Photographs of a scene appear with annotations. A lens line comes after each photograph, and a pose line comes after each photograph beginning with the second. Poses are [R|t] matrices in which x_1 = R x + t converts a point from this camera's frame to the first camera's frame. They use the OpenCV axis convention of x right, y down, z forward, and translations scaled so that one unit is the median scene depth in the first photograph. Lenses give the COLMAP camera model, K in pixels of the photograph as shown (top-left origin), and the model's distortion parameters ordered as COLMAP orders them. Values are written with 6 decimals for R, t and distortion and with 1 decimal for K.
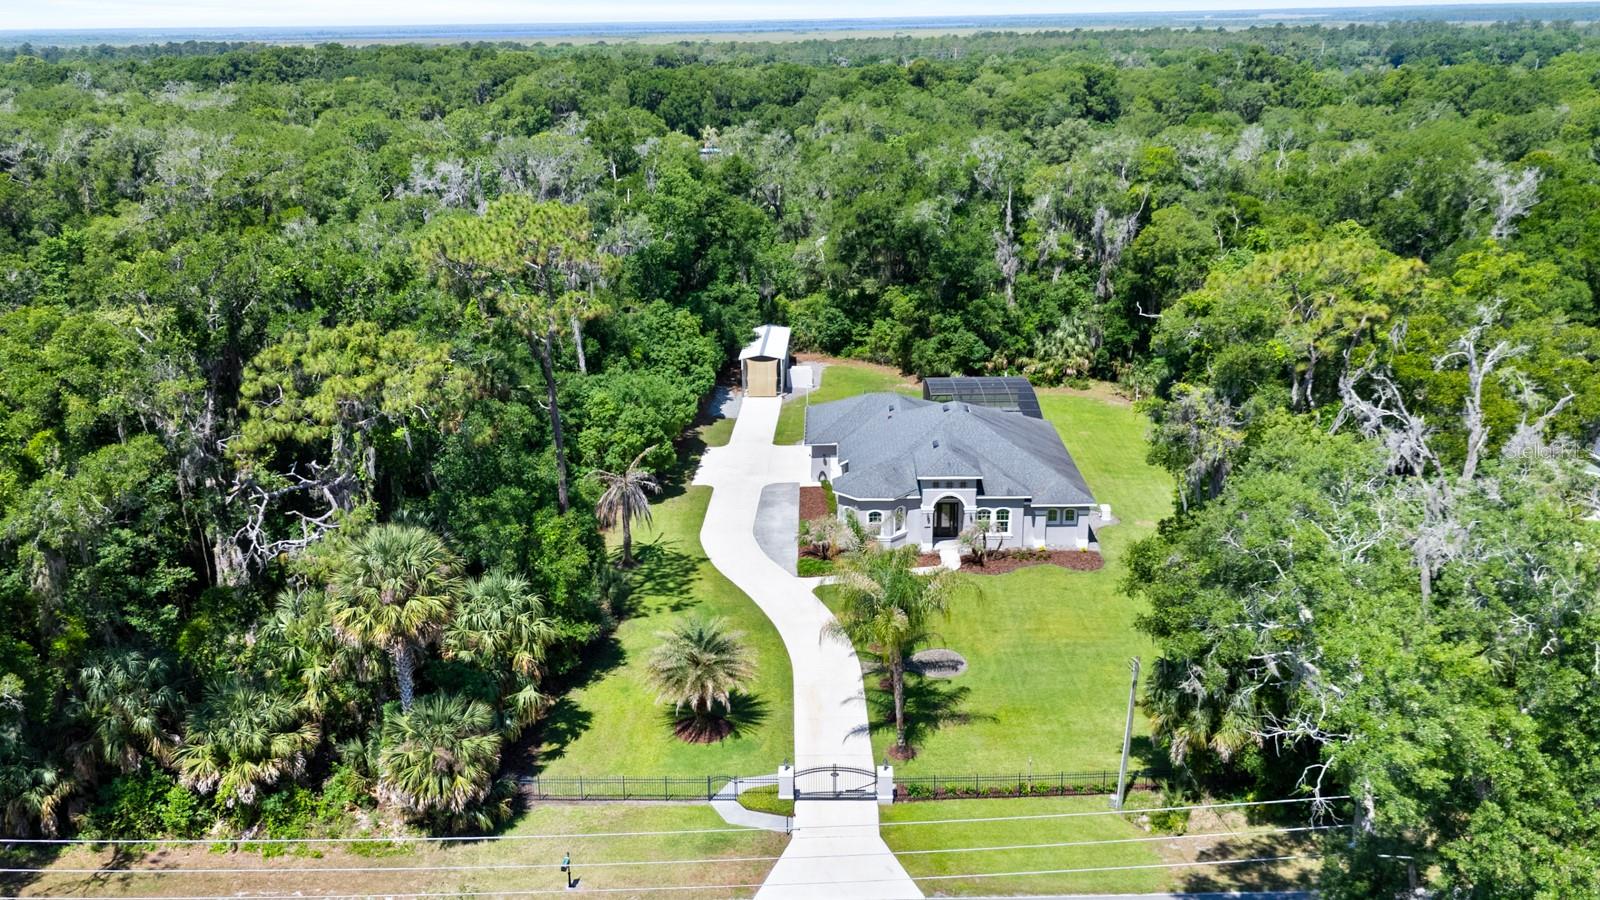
lens RADIAL K [[1274.2, 0, 825.6], [0, 1274.2, 453.8], [0, 0, 1]] dist [0.039624, -0.045871]
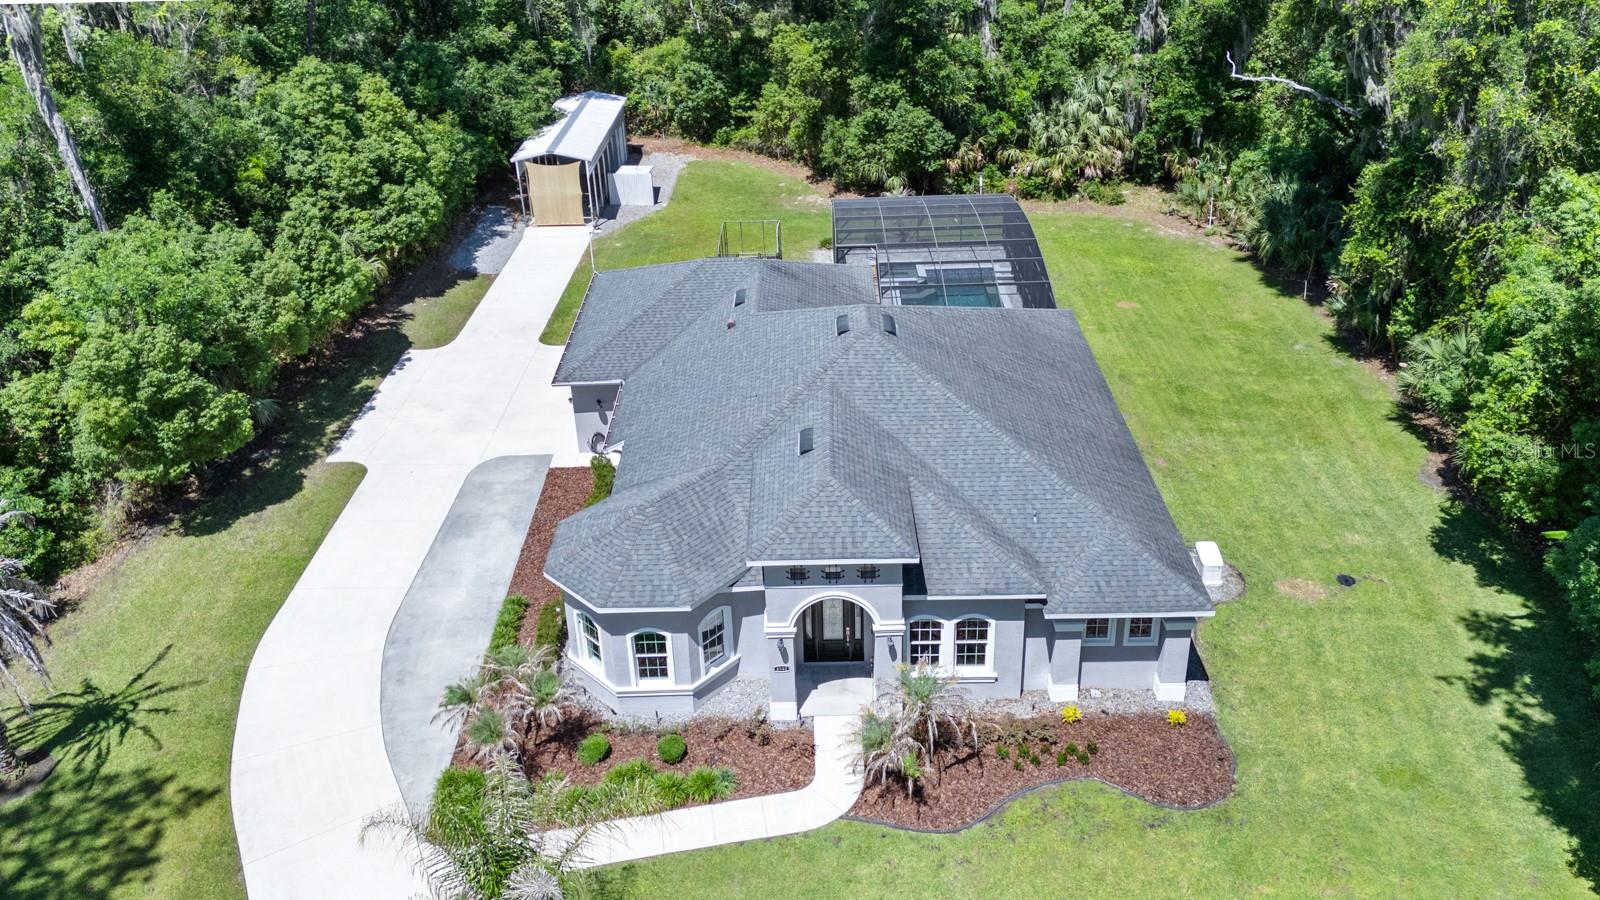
lens RADIAL K [[1210.2, 0, 801.4], [0, 1210.2, 365.1], [0, 0, 1]] dist [0.041941, -0.003016]
pose [[0.999928, -0.011308, -0.003981, 0.089302], [0.011773, 0.988867, 0.148336, -0.090559], [0.002259, -0.148372, 0.988929, 0.646225]]
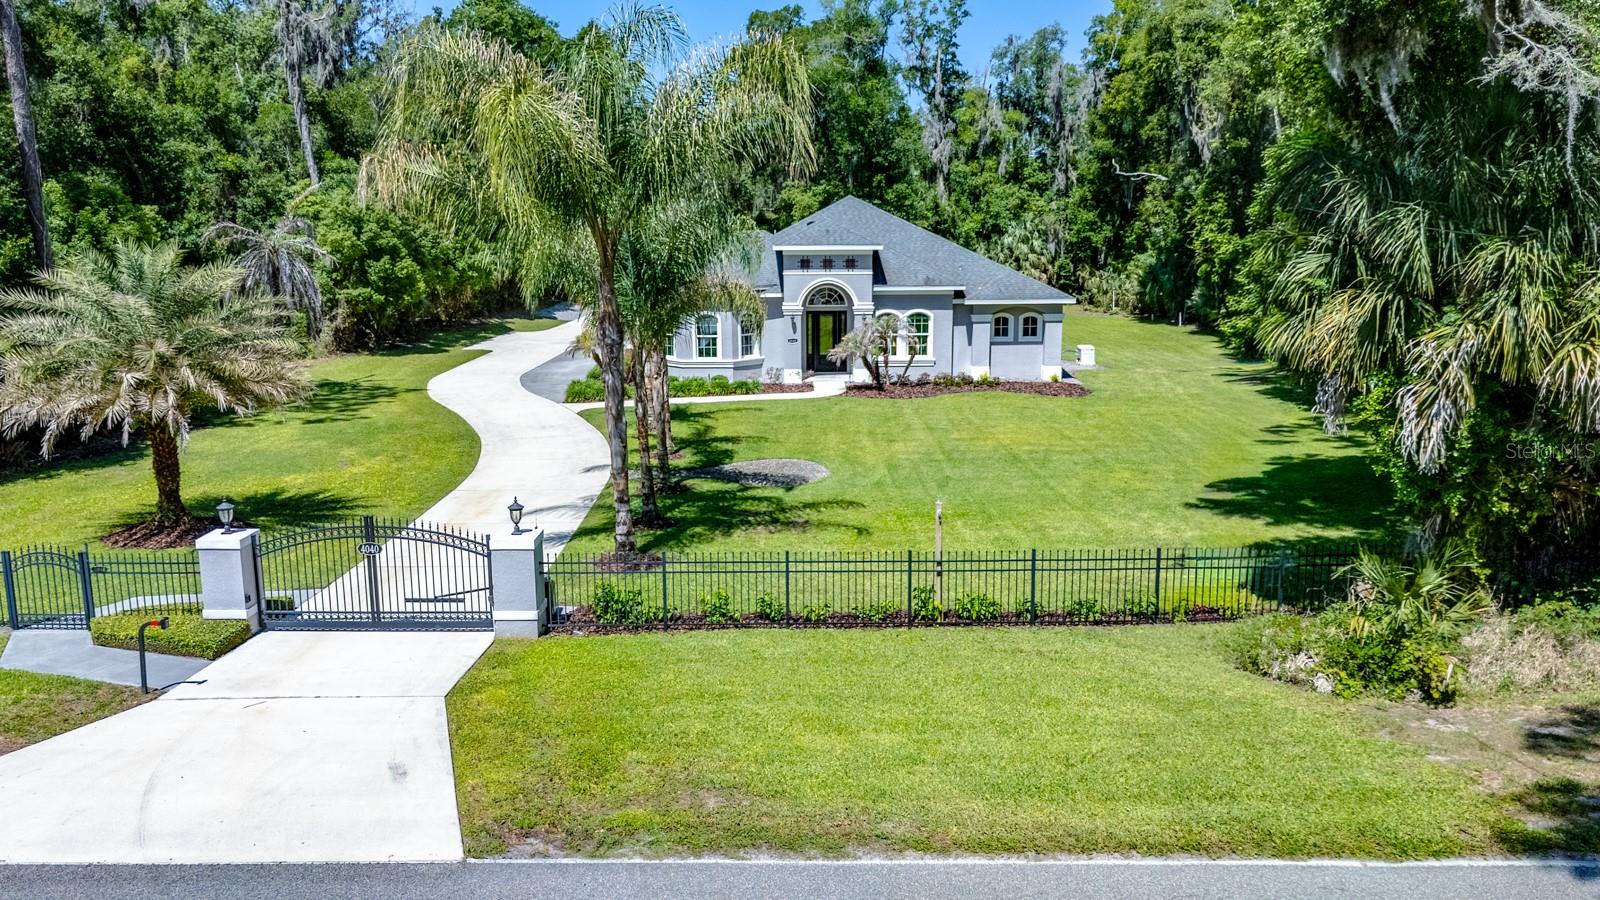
lens RADIAL K [[1176.6, 0, 773.8], [0, 1176.6, 451.5], [0, 0, 1]] dist [0.052155, -0.003288]
pose [[0.999845, 0.008505, -0.015406, 0.080923], [-0.010325, 0.992454, -0.122184, 0.177329], [0.014251, 0.122324, 0.992388, 0.461150]]
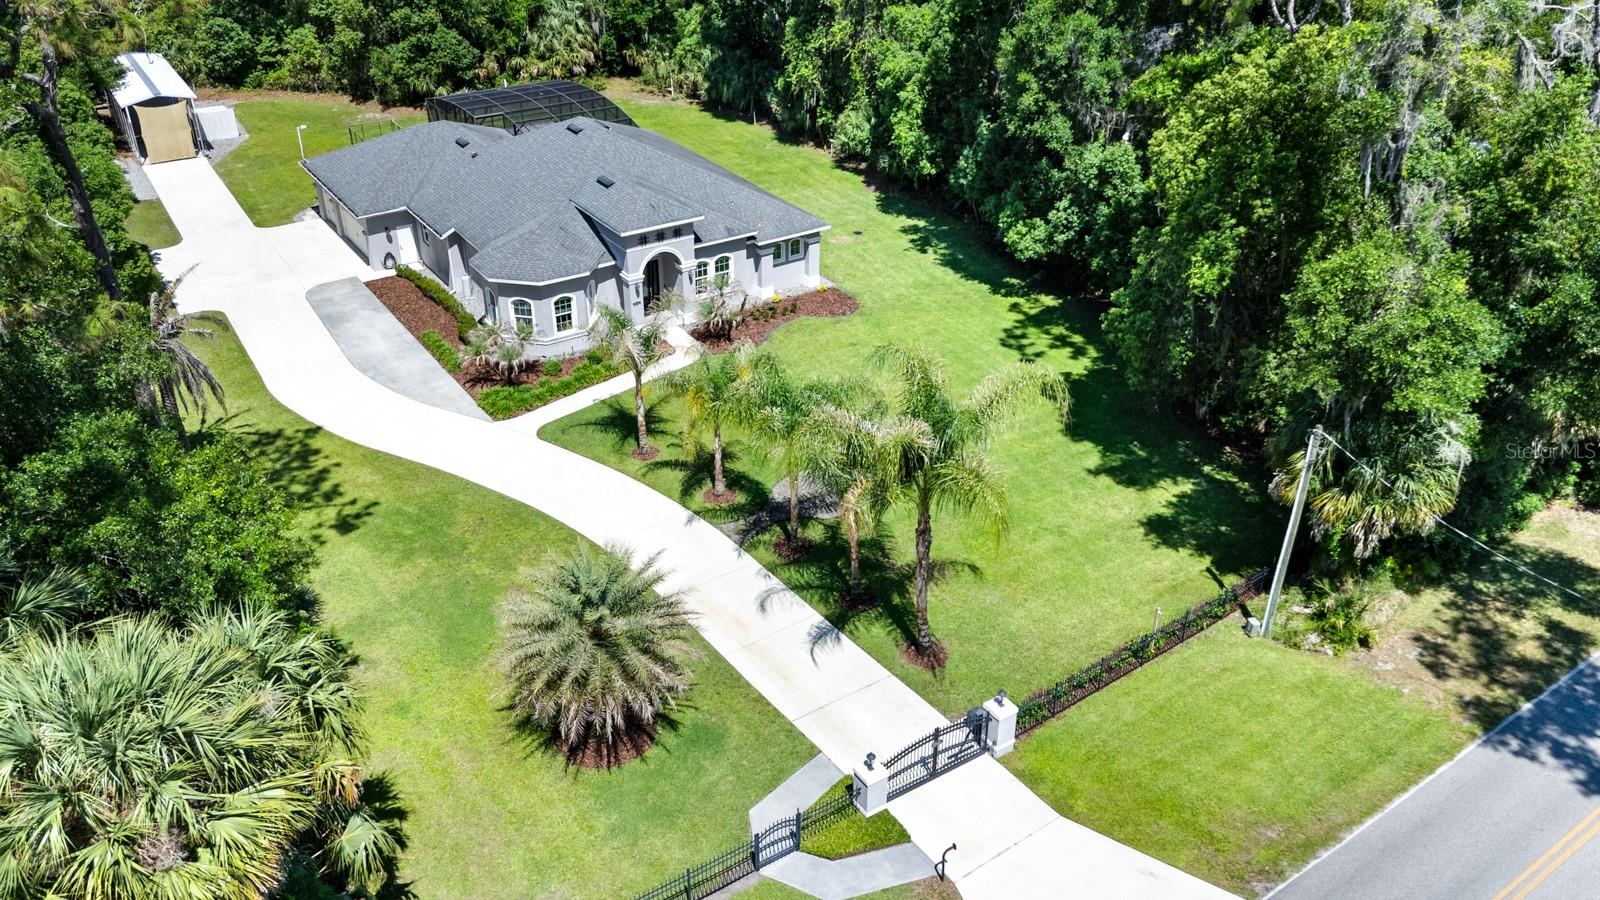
lens RADIAL K [[1252.6, 0, 795.2], [0, 1252.6, 405.3], [0, 0, 1]] dist [0.005824, 0.001201]
pose [[0.827368, -0.252566, 0.501669, -0.204510], [0.154782, 0.961134, 0.228612, -0.031189], [-0.539911, -0.111496, 0.834305, 0.378953]]
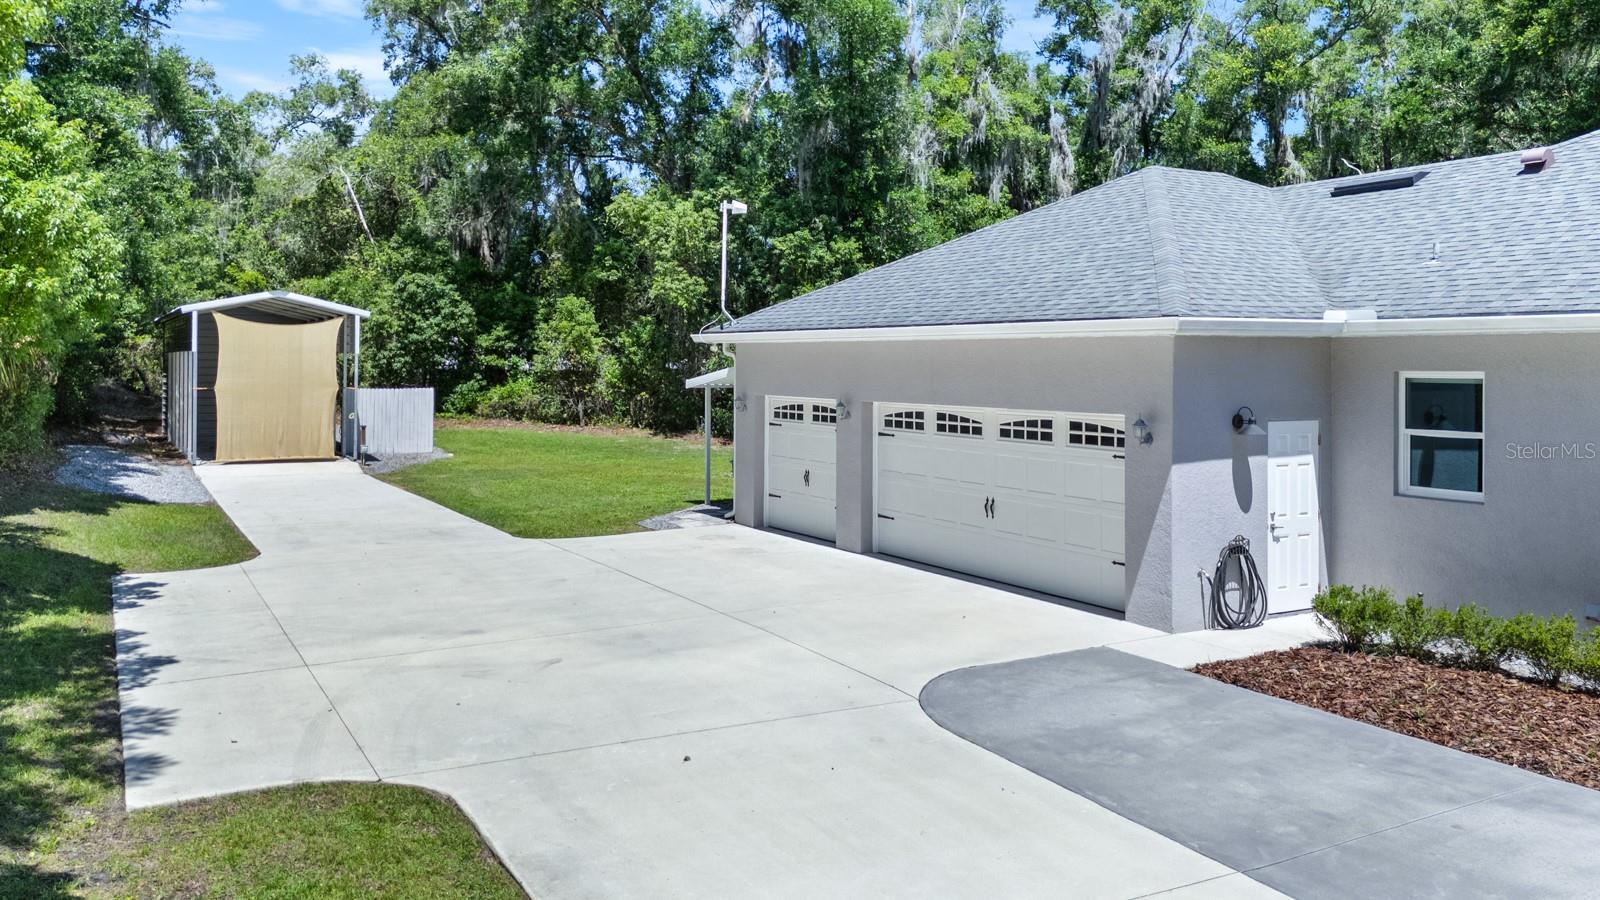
lens RADIAL K [[1210.2, 0, 801.4], [0, 1210.2, 365.1], [0, 0, 1]] dist [0.041941, -0.003016]
pose [[0.851629, 0.024064, 0.523592, -0.126826], [0.144916, 0.949196, -0.279331, 0.030813], [-0.503713, 0.313763, 0.804876, 1.073959]]
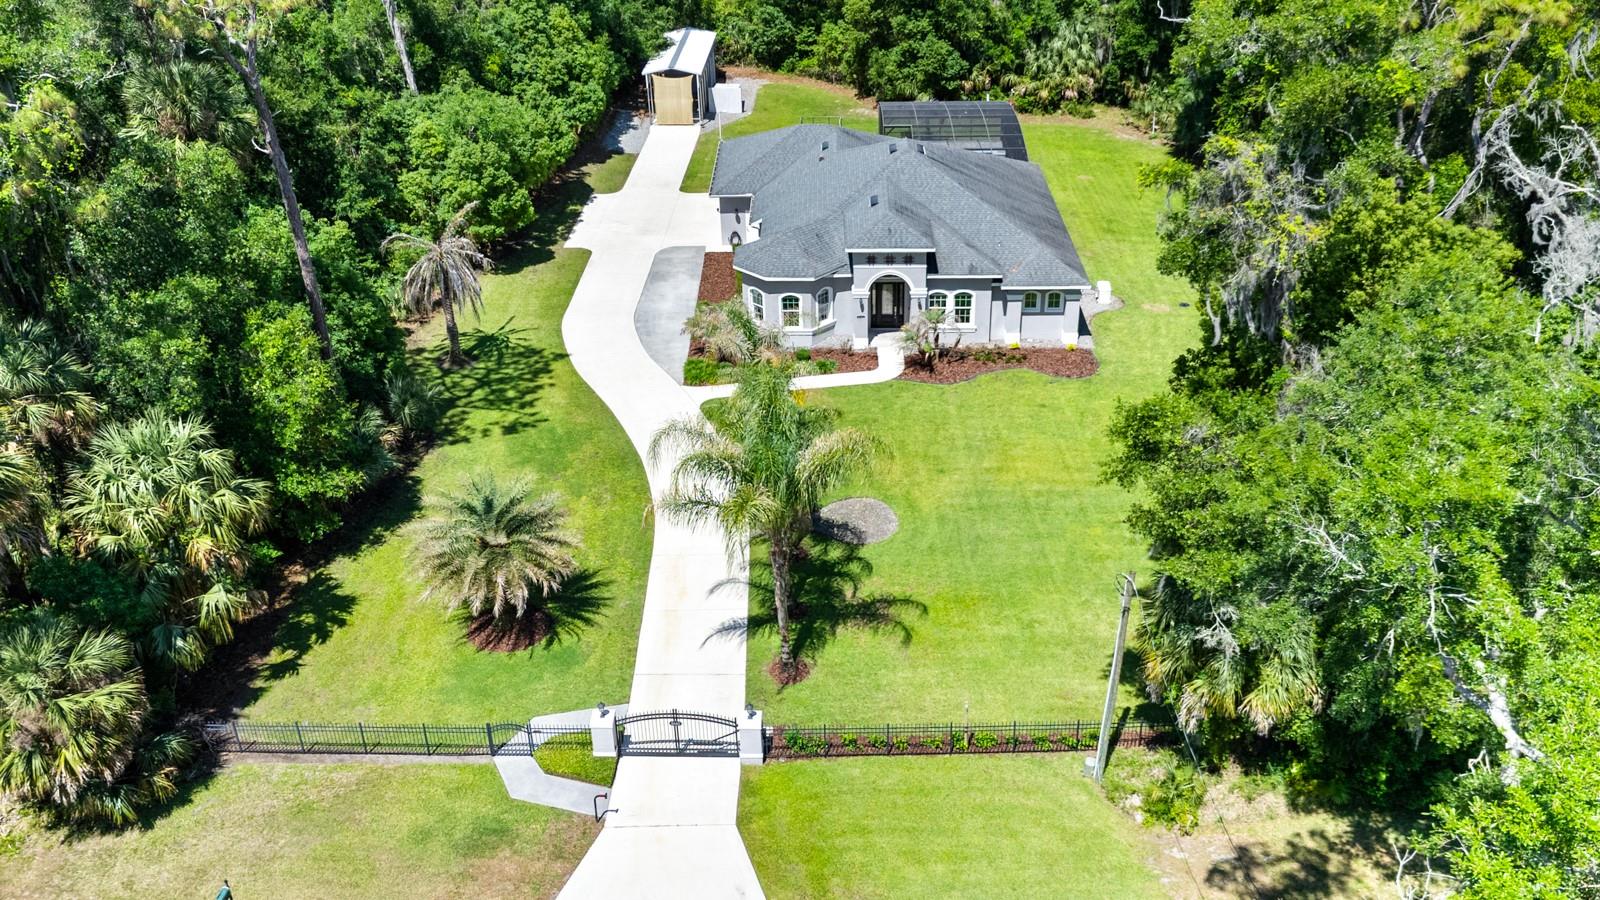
lens RADIAL K [[1336.3, 0, 823.9], [0, 1336.3, 440.4], [0, 0, 1]] dist [0.050784, 0.000689]
pose [[0.999951, 0.005685, 0.008152, 0.052816], [-0.007154, 0.981083, 0.193455, -0.021365], [-0.006898, -0.193504, 0.981075, 0.227994]]
